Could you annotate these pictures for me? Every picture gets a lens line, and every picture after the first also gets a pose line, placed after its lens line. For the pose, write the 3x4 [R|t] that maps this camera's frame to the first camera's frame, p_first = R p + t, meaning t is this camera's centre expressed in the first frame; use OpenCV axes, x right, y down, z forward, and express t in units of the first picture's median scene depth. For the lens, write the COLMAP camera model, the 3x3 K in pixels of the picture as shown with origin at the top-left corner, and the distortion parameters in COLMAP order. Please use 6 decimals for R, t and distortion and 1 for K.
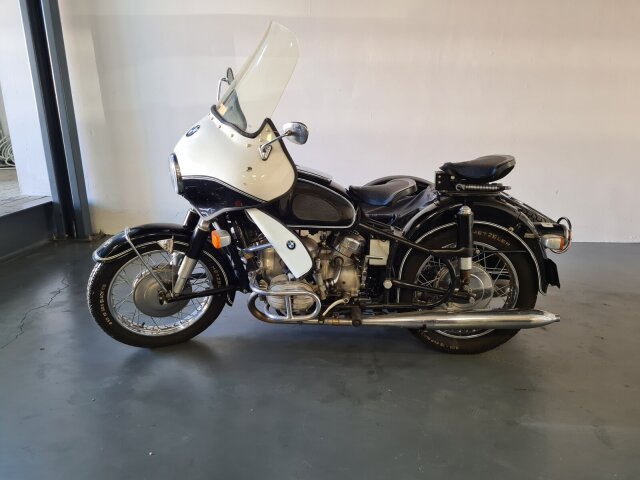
lens RADIAL K [[492.0, 0, 320.0], [0, 492.0, 240.0], [0, 0, 1]] dist [0.047551, 0.000325]
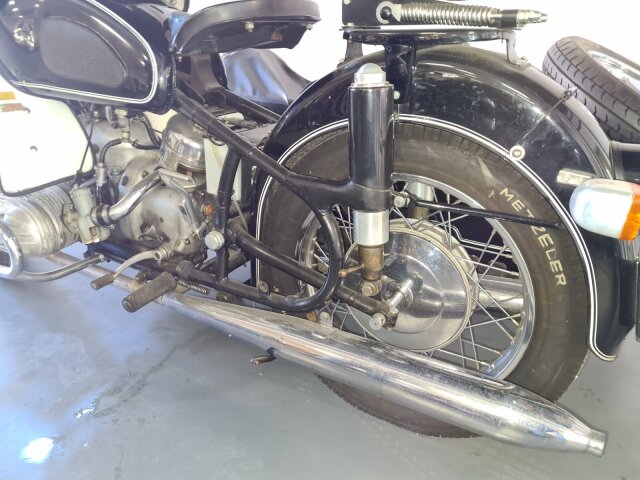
lens RADIAL K [[492.0, 0, 320.0], [0, 492.0, 240.0], [0, 0, 1]] dist [0.047551, 0.000325]
pose [[0.886108, 0.197376, -0.419351, 0.421689], [-0.129049, 0.974080, 0.185783, -0.008917], [0.445151, -0.110507, 0.888611, 0.644473]]
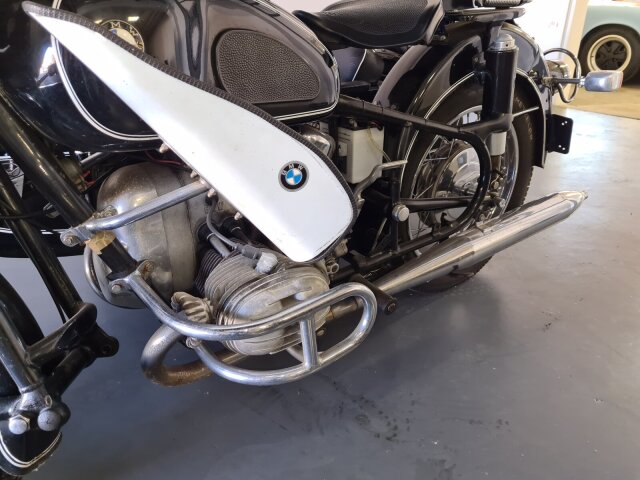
lens RADIAL K [[492.0, 0, 320.0], [0, 492.0, 240.0], [0, 0, 1]] dist [0.047551, 0.000325]
pose [[0.774104, -0.294338, 0.560472, -0.226483], [0.180201, 0.951164, 0.250628, -0.027235], [-0.606870, -0.093015, 0.789340, 0.652435]]
